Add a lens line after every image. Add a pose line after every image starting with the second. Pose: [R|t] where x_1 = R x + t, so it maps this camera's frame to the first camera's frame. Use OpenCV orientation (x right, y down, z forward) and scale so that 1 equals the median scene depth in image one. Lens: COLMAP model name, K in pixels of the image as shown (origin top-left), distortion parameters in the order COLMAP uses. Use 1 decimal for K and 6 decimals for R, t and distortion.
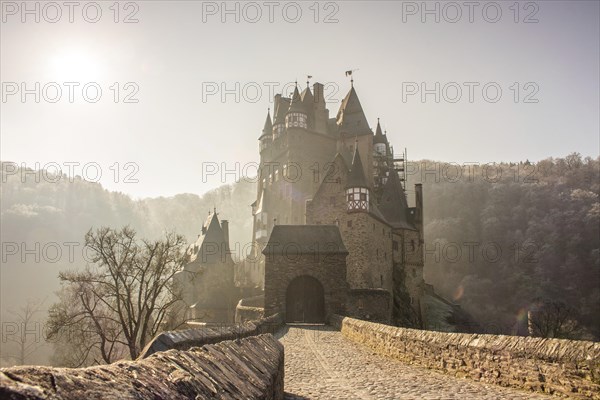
lens RADIAL K [[528.9, 0, 302.8], [0, 528.9, 197.9], [0, 0, 1]] dist [-0.130942, 0.028288]
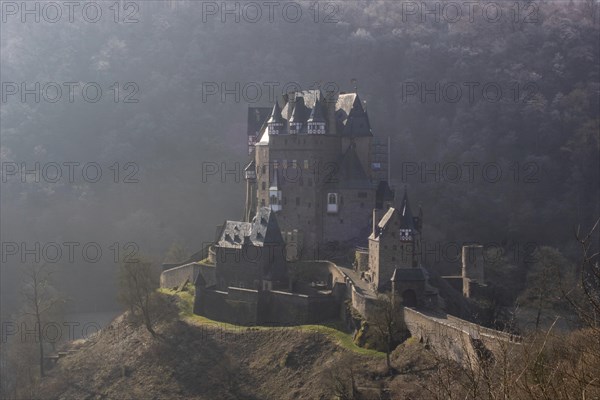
lens RADIAL K [[1031.9, 0, 304.6], [0, 1031.9, 200.6], [0, 0, 1]] dist [-0.046223, 0.000000]
pose [[0.955939, -0.018061, 0.293010, -0.867495], [-0.057850, 0.966945, 0.248337, -0.661563], [-0.287810, -0.254345, 0.923295, -1.494978]]
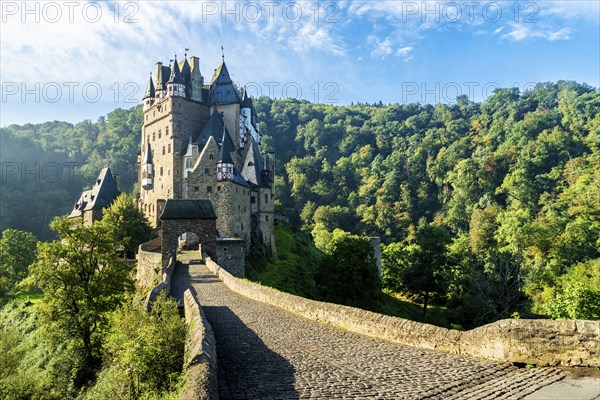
lens RADIAL K [[482.1, 0, 326.5], [0, 482.1, 213.3], [0, 0, 1]] dist [-0.044609, -0.001735]
pose [[0.956077, -0.014801, 0.292742, -0.009369], [-0.036925, 0.984686, 0.170383, -0.075106], [-0.290781, -0.173709, 0.940889, -0.199845]]
